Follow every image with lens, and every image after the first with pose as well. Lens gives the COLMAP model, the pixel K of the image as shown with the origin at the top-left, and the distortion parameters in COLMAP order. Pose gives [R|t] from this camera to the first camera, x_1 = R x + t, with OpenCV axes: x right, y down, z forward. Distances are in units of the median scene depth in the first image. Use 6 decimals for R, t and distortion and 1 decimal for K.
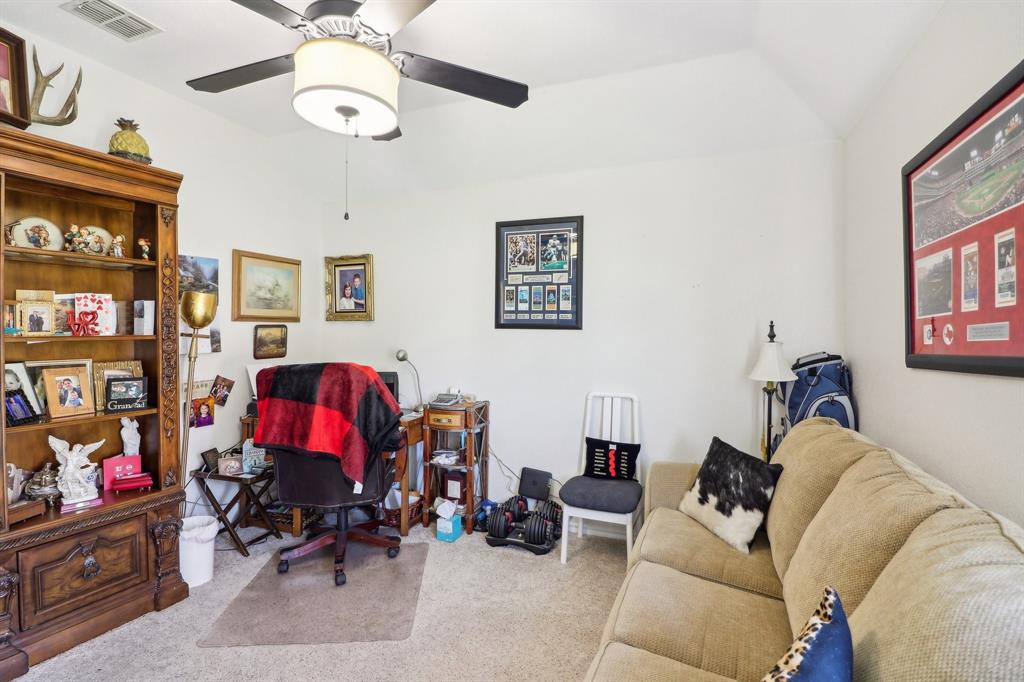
lens RADIAL K [[484.4, 0, 508.2], [0, 484.4, 342.5], [0, 0, 1]] dist [-0.004538, -0.009185]
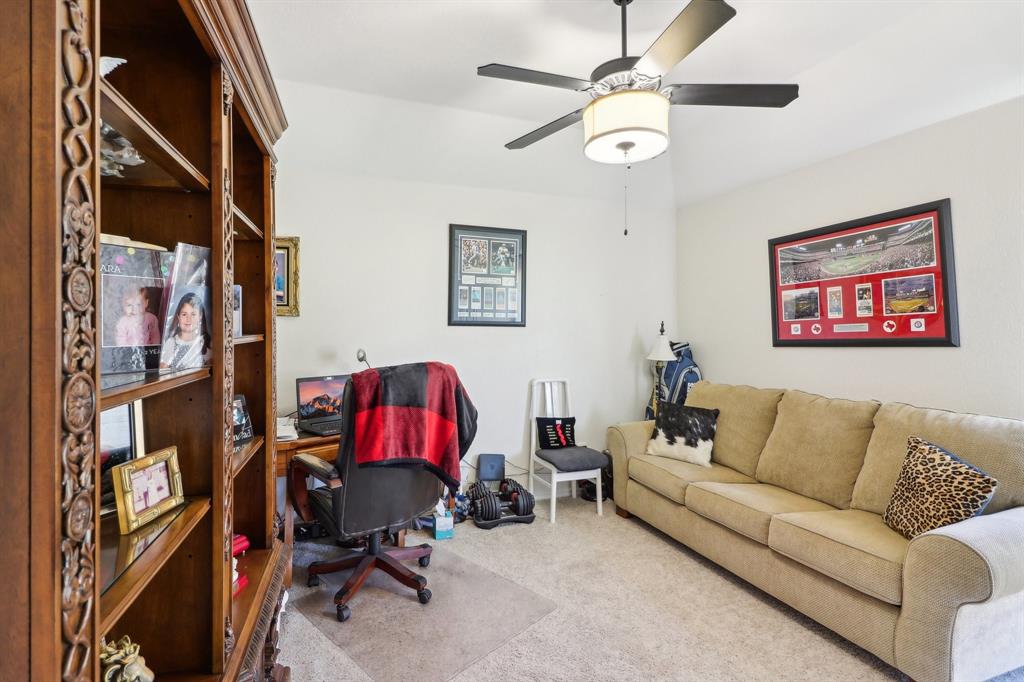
lens RADIAL K [[484.4, 0, 509.1], [0, 484.4, 330.7], [0, 0, 1]] dist [-0.004538, -0.009185]
pose [[0.748289, -0.005852, 0.663347, -0.693384], [0.017997, 0.999772, -0.011482, -0.004583], [-0.663129, 0.020530, 0.748223, 0.156341]]
